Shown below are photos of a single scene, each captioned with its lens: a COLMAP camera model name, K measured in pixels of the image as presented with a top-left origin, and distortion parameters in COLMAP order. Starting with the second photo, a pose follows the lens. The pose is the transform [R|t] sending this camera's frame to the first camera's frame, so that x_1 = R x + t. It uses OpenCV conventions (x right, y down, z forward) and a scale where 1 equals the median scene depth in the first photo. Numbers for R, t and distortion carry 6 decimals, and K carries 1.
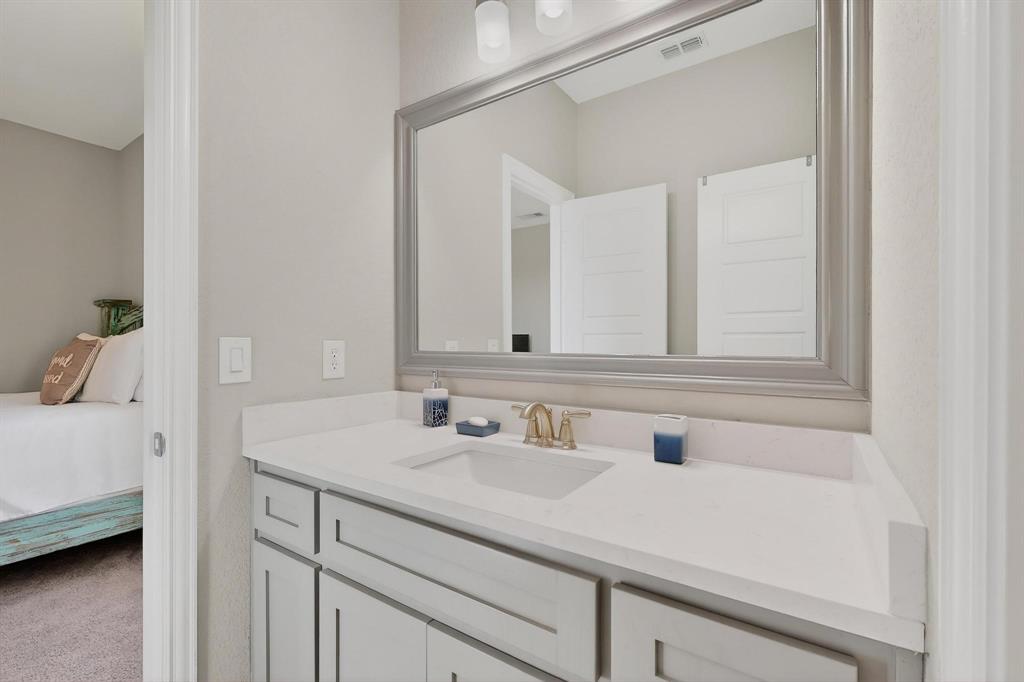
lens RADIAL K [[444.2, 0, 519.8], [0, 444.2, 342.6], [0, 0, 1]] dist [0.001080, 0.000229]
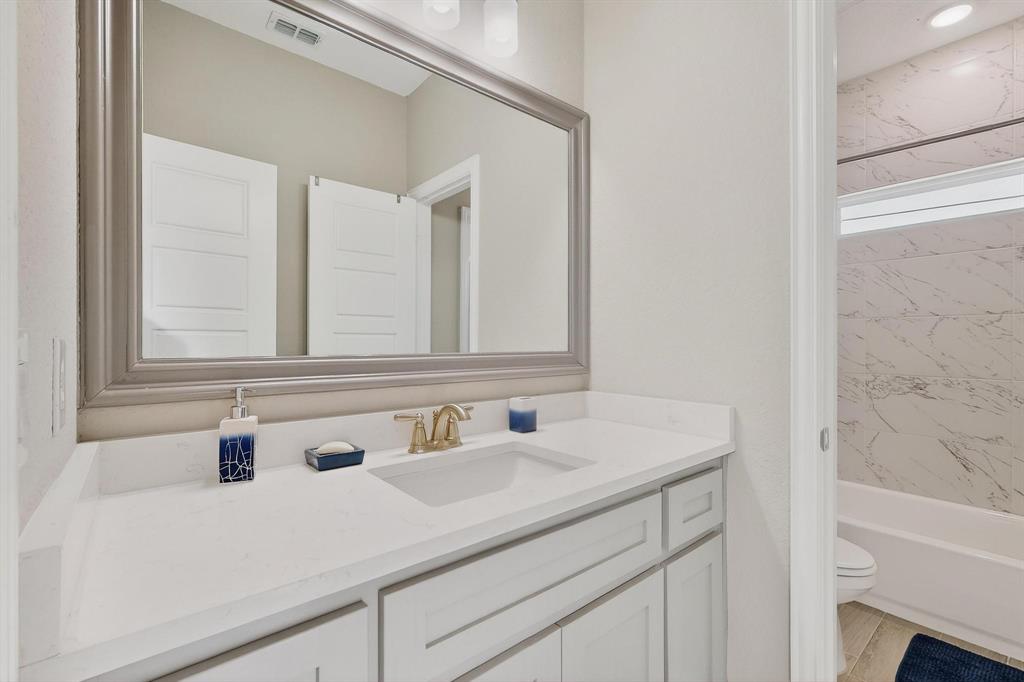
lens RADIAL K [[444.2, 0, 519.9], [0, 444.2, 340.9], [0, 0, 1]] dist [0.001080, 0.000229]
pose [[0.261379, 0.004893, 0.965224, -0.694989], [-0.000316, 0.999988, -0.004984, 0.001142], [-0.965236, 0.000998, 0.261378, 0.486408]]
